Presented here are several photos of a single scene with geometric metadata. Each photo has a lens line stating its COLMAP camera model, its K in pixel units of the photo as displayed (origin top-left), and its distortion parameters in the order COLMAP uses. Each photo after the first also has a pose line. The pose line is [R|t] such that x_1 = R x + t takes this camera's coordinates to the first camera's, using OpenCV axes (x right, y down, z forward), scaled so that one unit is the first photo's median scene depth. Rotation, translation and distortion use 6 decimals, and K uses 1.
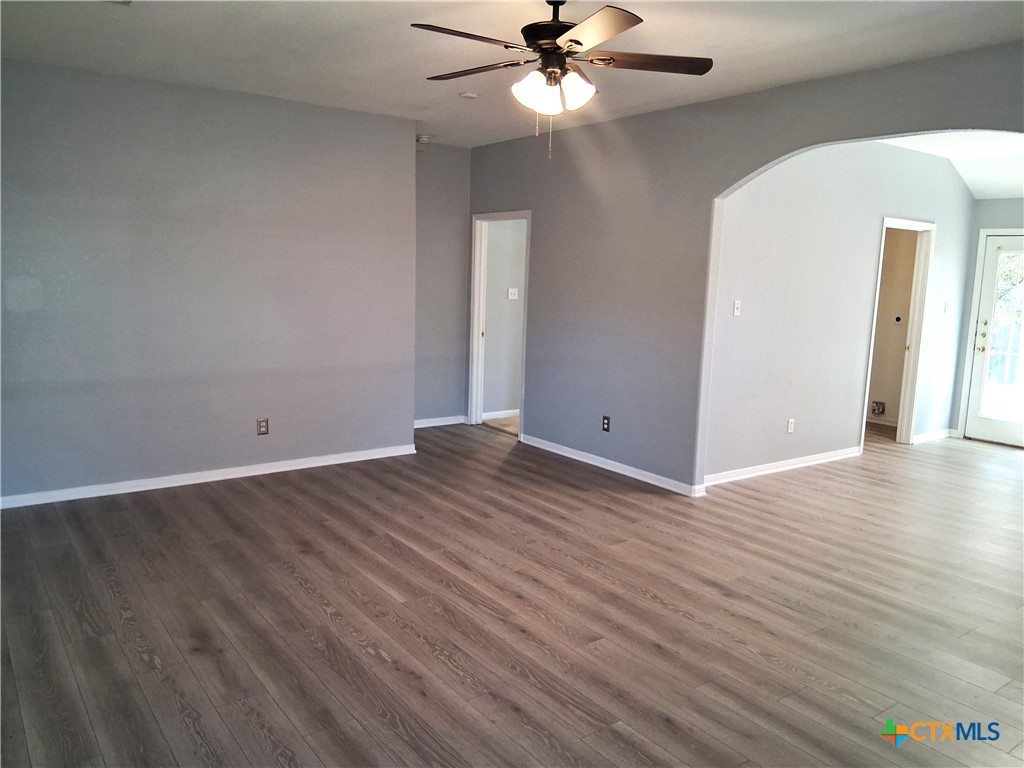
lens RADIAL K [[773.8, 0, 509.1], [0, 773.8, 383.9], [0, 0, 1]] dist [0.043740, -0.084565]
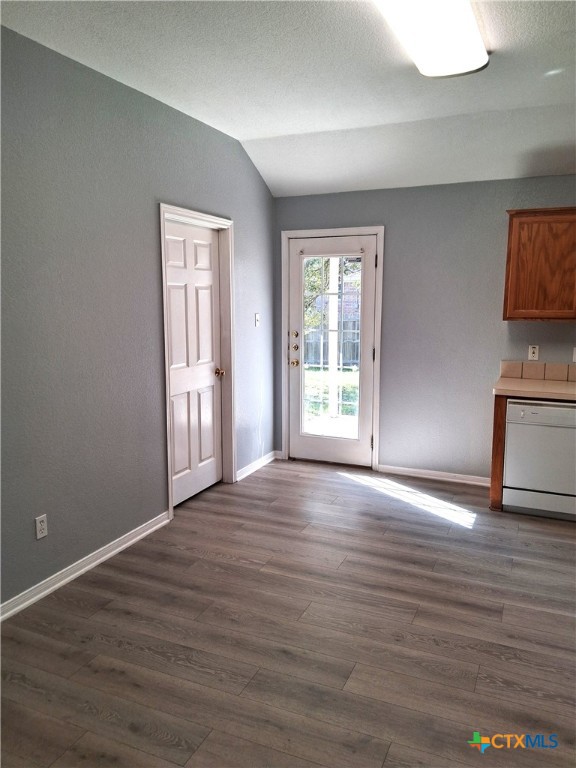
lens RADIAL K [[580.3, 0, 281.1], [0, 580.3, 381.6], [0, 0, 1]] dist [0.043740, -0.084565]
pose [[0.870613, -0.102701, 0.481130, 0.502187], [0.098762, 0.994544, 0.033581, -0.092315], [-0.481954, 0.018281, 0.876006, 0.785715]]
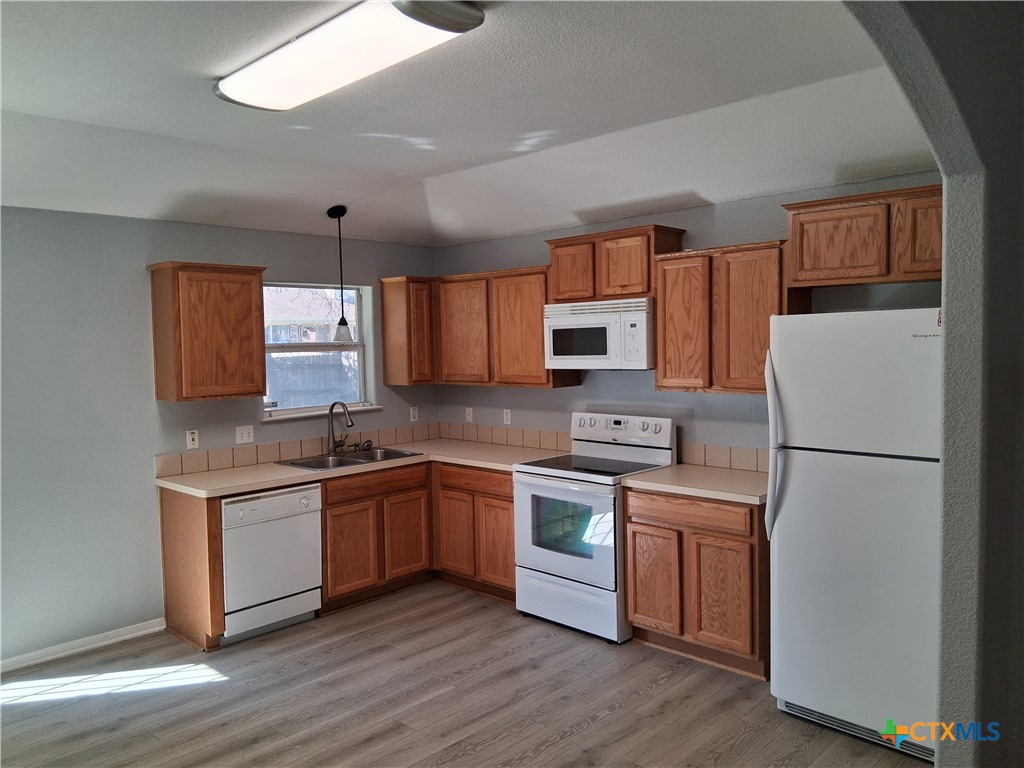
lens RADIAL K [[773.8, 0, 507.6], [0, 773.8, 381.6], [0, 0, 1]] dist [0.043740, -0.084565]
pose [[-0.180591, -0.078316, 0.980435, 0.215177], [0.161691, 0.980899, 0.108136, -0.205626], [-0.970177, 0.178056, -0.164478, 1.279588]]
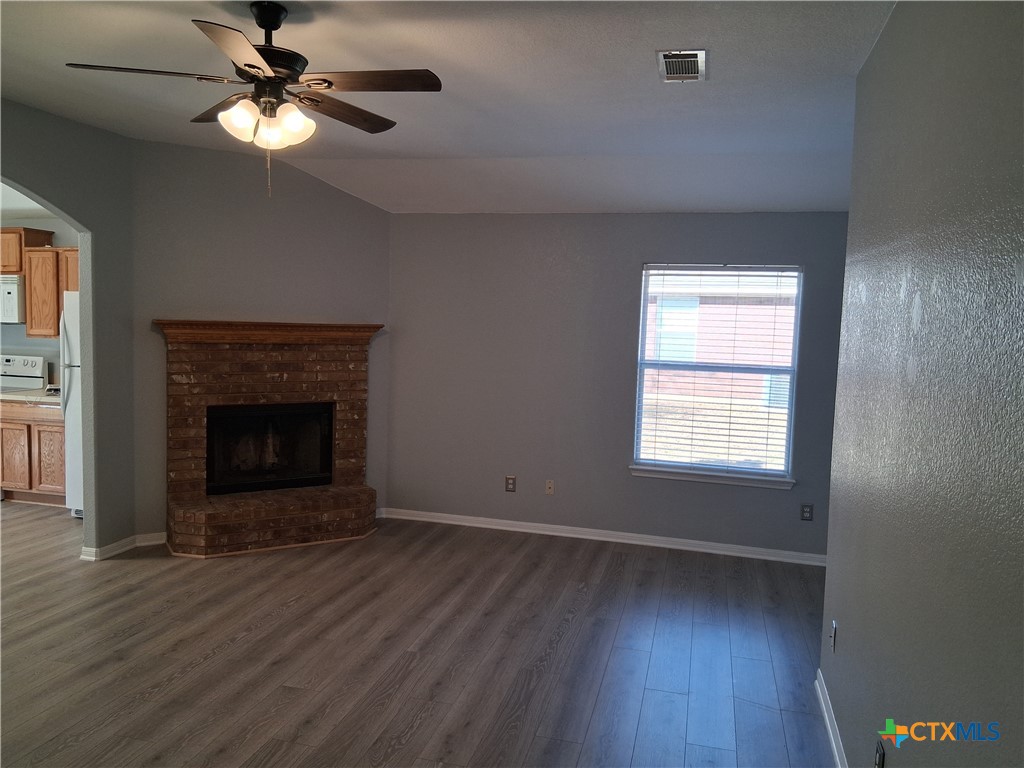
lens RADIAL K [[773.8, 0, 510.6], [0, 773.8, 387.1], [0, 0, 1]] dist [0.043740, -0.084565]
pose [[-0.639969, -0.113119, 0.760028, -0.682960], [0.065421, 0.977492, 0.200573, -0.201505], [-0.765610, 0.178083, -0.618165, 1.149369]]
